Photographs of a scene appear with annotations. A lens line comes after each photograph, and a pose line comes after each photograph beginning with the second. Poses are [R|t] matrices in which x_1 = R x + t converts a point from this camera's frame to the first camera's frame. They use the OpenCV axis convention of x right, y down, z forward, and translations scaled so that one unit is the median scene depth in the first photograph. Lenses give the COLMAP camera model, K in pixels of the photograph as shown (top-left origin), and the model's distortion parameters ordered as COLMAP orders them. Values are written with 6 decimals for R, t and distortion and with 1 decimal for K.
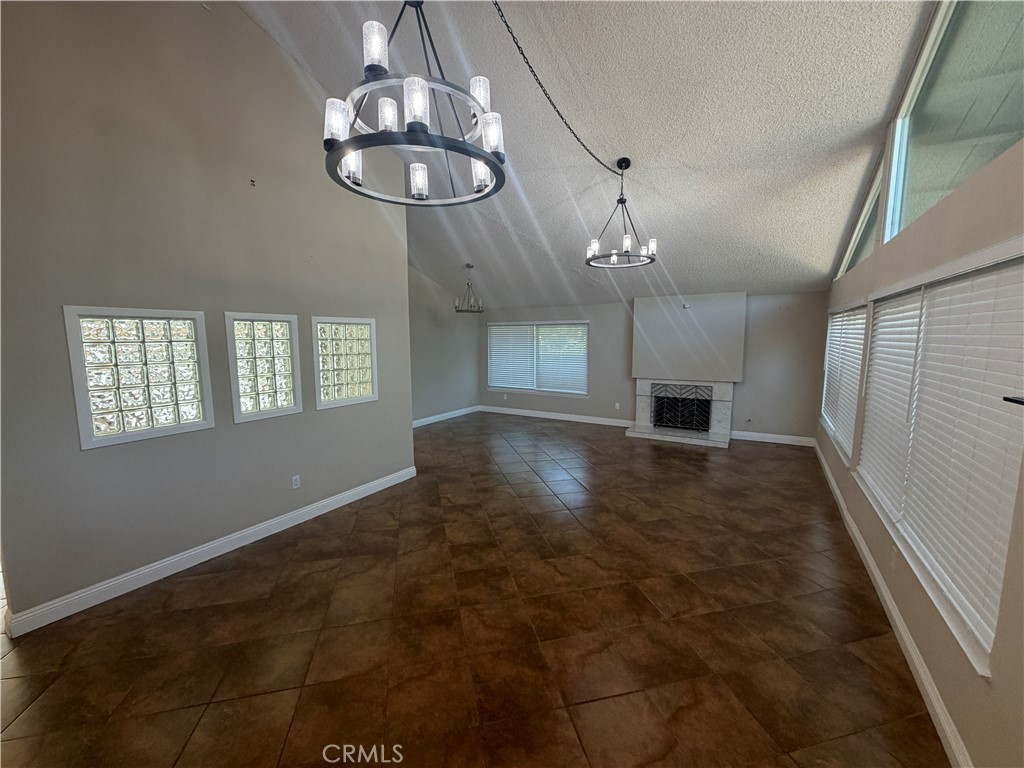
lens RADIAL K [[407.8, 0, 510.5], [0, 407.8, 385.2], [0, 0, 1]] dist [0.001415, 0.000188]
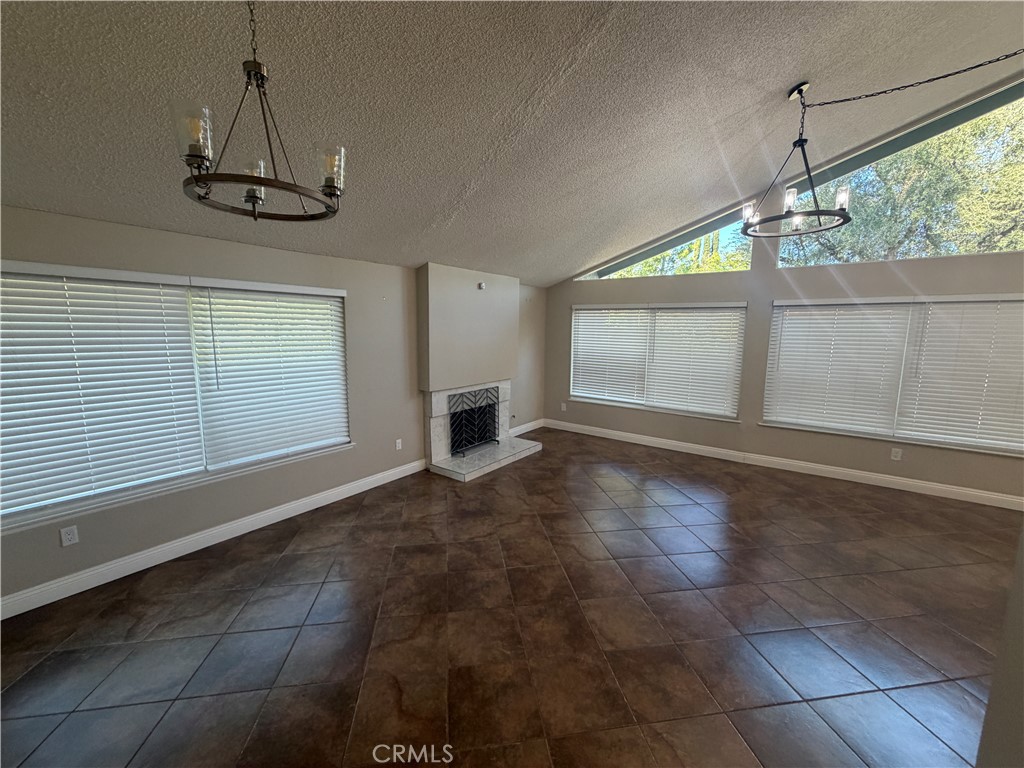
lens RADIAL K [[407.8, 0, 512.9], [0, 407.8, 384.6], [0, 0, 1]] dist [0.001415, 0.000188]
pose [[0.082839, -0.131741, 0.987817, -0.329116], [0.107097, 0.986660, 0.122605, -0.098994], [-0.990792, 0.095635, 0.095843, 0.873854]]
